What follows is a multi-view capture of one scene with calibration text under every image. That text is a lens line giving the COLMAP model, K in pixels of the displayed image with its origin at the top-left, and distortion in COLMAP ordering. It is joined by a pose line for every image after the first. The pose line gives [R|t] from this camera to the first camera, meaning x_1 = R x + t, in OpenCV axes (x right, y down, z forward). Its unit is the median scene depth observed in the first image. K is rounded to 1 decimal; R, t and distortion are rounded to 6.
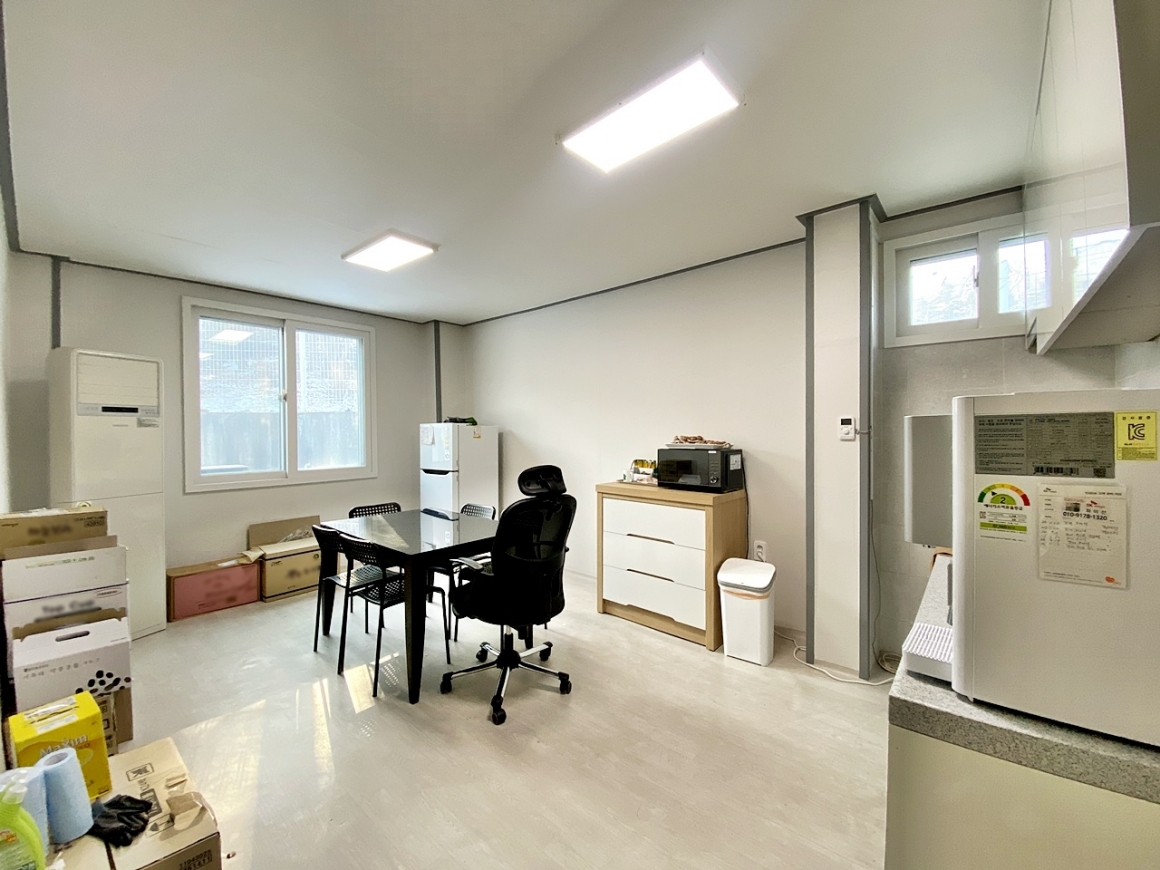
lens RADIAL K [[462.5, 0, 580.0], [0, 462.5, 435.0], [0, 0, 1]] dist [0.023691, -0.022667]
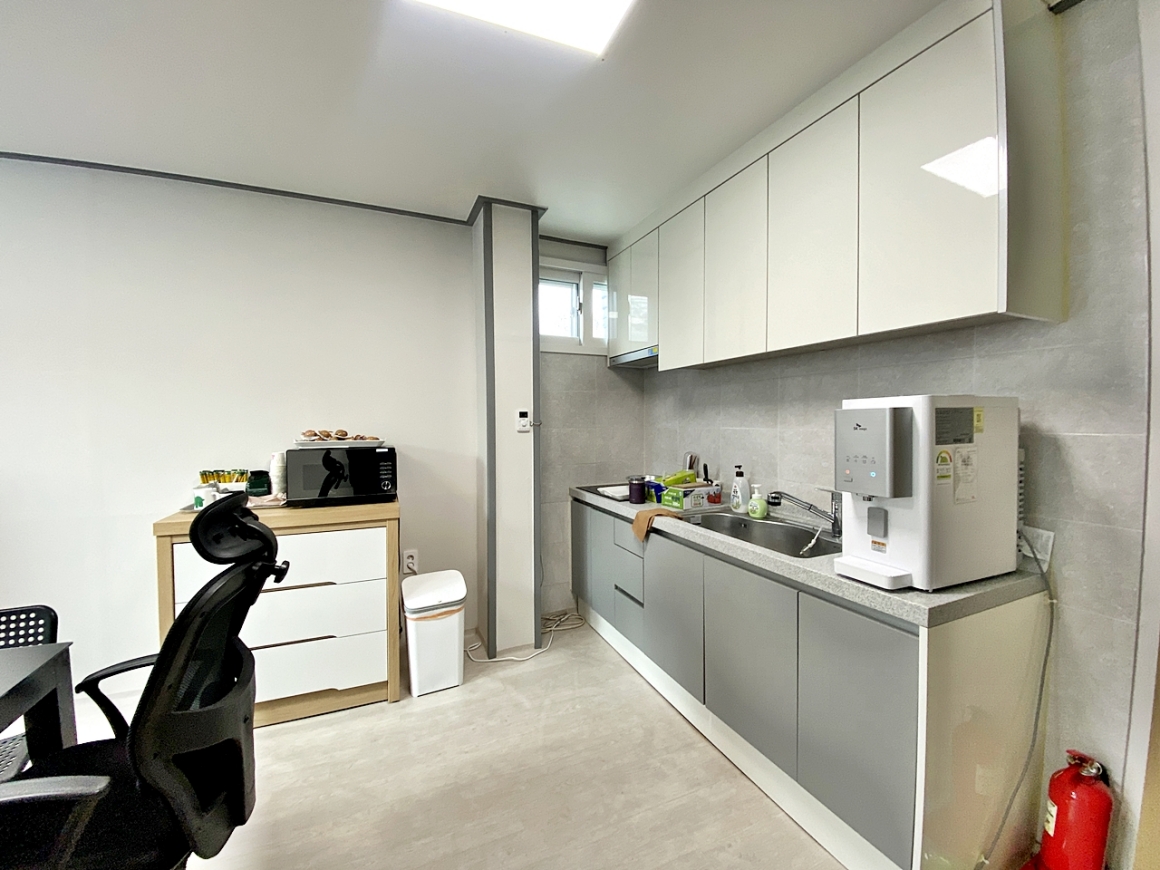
lens RADIAL K [[462.5, 0, 580.0], [0, 462.5, 435.0], [0, 0, 1]] dist [0.023691, -0.022667]
pose [[0.429904, -0.018109, 0.902693, -0.309468], [0.011257, 0.999829, 0.014696, 0.003753], [-0.902804, 0.003844, 0.430034, 0.405711]]
